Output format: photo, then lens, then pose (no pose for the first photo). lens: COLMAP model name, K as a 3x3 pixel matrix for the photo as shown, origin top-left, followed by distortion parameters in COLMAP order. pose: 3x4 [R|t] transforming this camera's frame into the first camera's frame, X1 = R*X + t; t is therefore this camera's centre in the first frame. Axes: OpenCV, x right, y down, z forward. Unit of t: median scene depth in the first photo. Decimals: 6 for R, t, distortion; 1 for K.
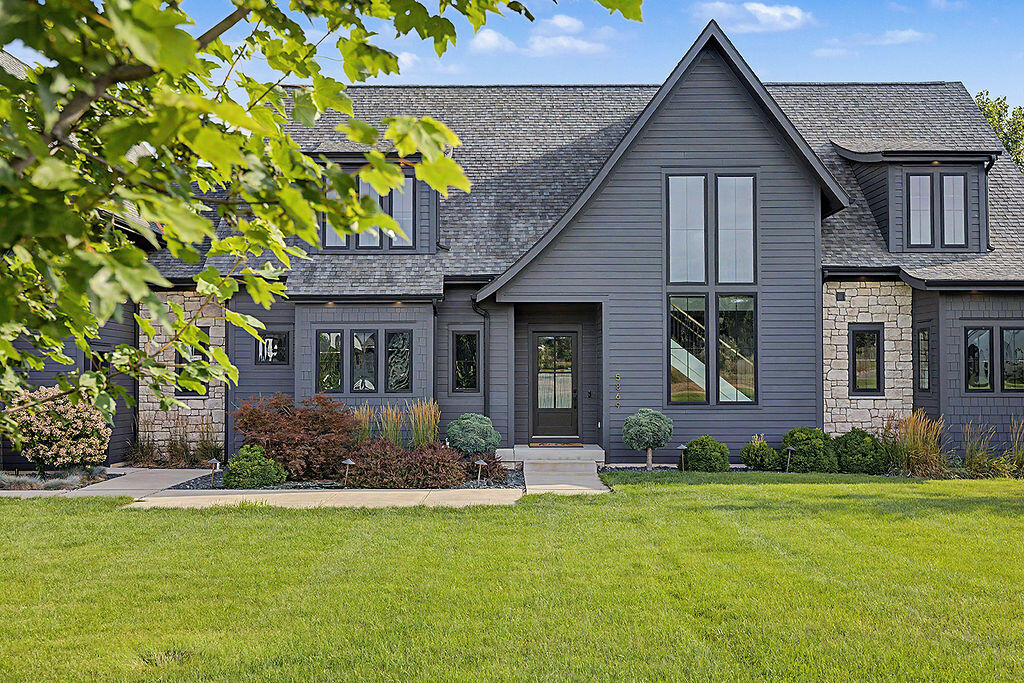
lens RADIAL K [[988.6, 0, 513.9], [0, 988.6, 343.5], [0, 0, 1]] dist [0.011231, 0.000000]
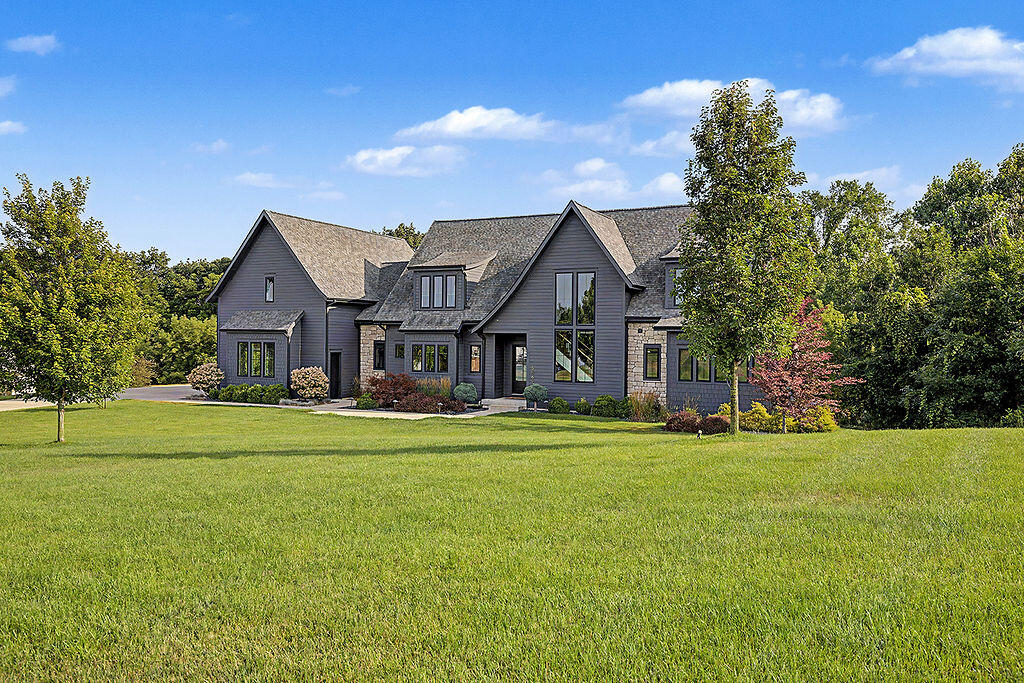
lens RADIAL K [[803.0, 0, 508.0], [0, 803.0, 338.1], [0, 0, 1]] dist [0.002723, 0.001630]
pose [[0.904606, 0.010276, -0.426124, 0.798245], [0.001407, 0.999632, 0.027092, -0.078771], [0.426246, -0.025107, 0.904259, -0.600300]]
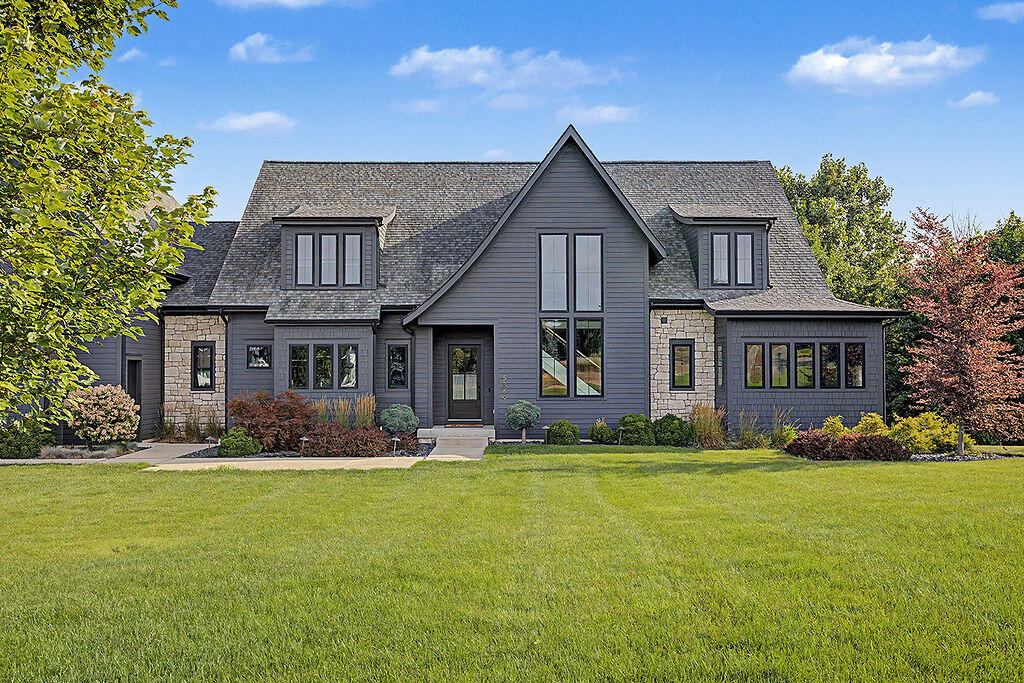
lens RADIAL K [[803.0, 0, 513.1], [0, 803.0, 344.6], [0, 0, 1]] dist [0.002723, 0.001630]
pose [[0.999897, -0.000301, 0.014338, 0.100819], [0.000208, 0.999979, 0.006470, -0.020585], [-0.014340, -0.006467, 0.999876, -0.142962]]
